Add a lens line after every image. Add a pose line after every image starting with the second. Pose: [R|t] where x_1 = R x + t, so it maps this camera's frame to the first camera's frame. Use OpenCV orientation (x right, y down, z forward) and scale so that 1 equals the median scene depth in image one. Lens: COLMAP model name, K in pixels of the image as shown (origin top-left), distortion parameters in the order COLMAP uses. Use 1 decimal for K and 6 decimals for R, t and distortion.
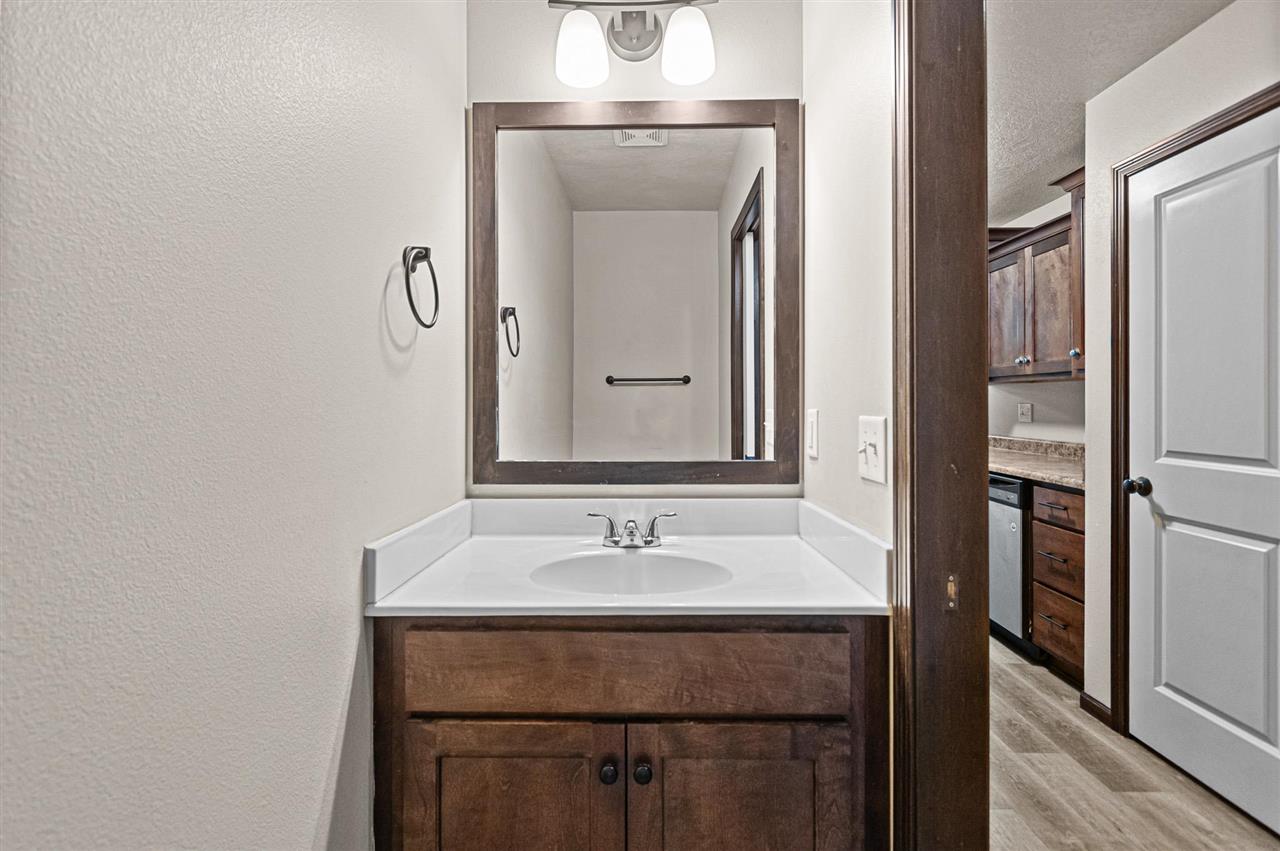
lens RADIAL K [[544.7, 0, 638.7], [0, 544.7, 401.9], [0, 0, 1]] dist [0.001060, 0.000130]
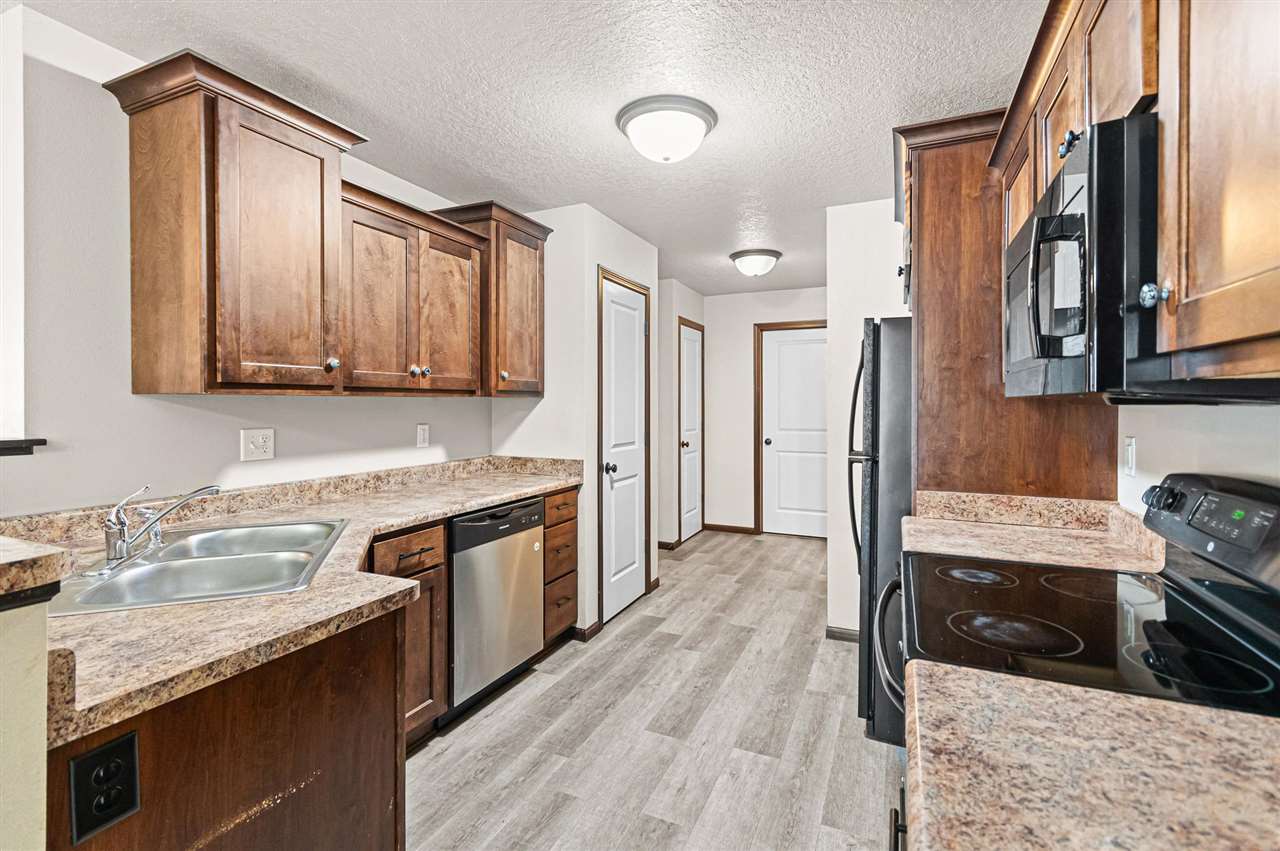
lens RADIAL K [[584.5, 0, 638.4], [0, 584.5, 397.8], [0, 0, 1]] dist [-0.001888, -0.000392]
pose [[-0.920150, 0.003742, 0.391548, 0.085095], [0.000453, 0.999964, -0.008490, -0.029720], [-0.391566, -0.007635, -0.920118, 1.696734]]
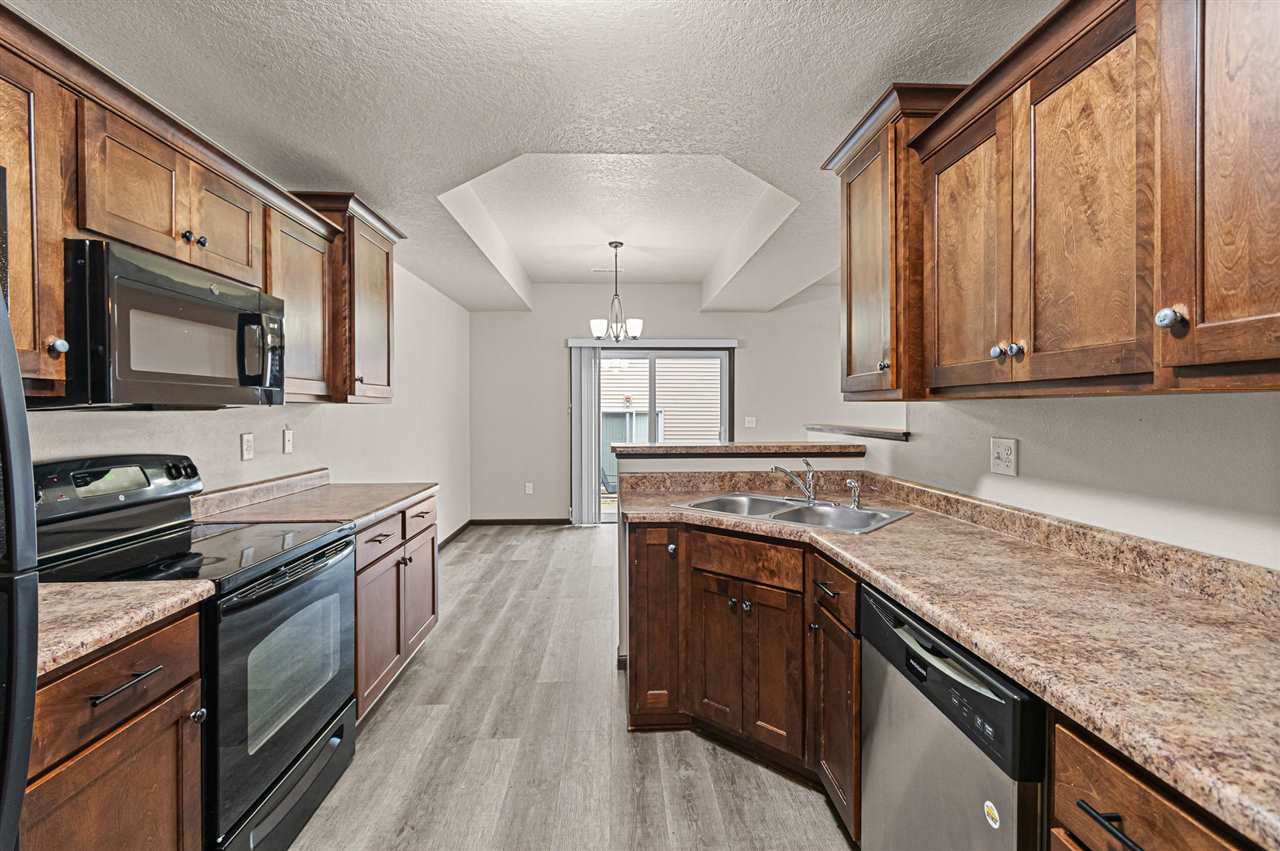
lens RADIAL K [[559.9, 0, 628.6], [0, 559.9, 415.7], [0, 0, 1]] dist [-0.000207, -0.000896]
pose [[0.998324, -0.002949, 0.057793, 0.383673], [0.002333, 0.999940, 0.010725, -0.029011], [-0.057822, -0.010573, 0.998271, 0.581820]]
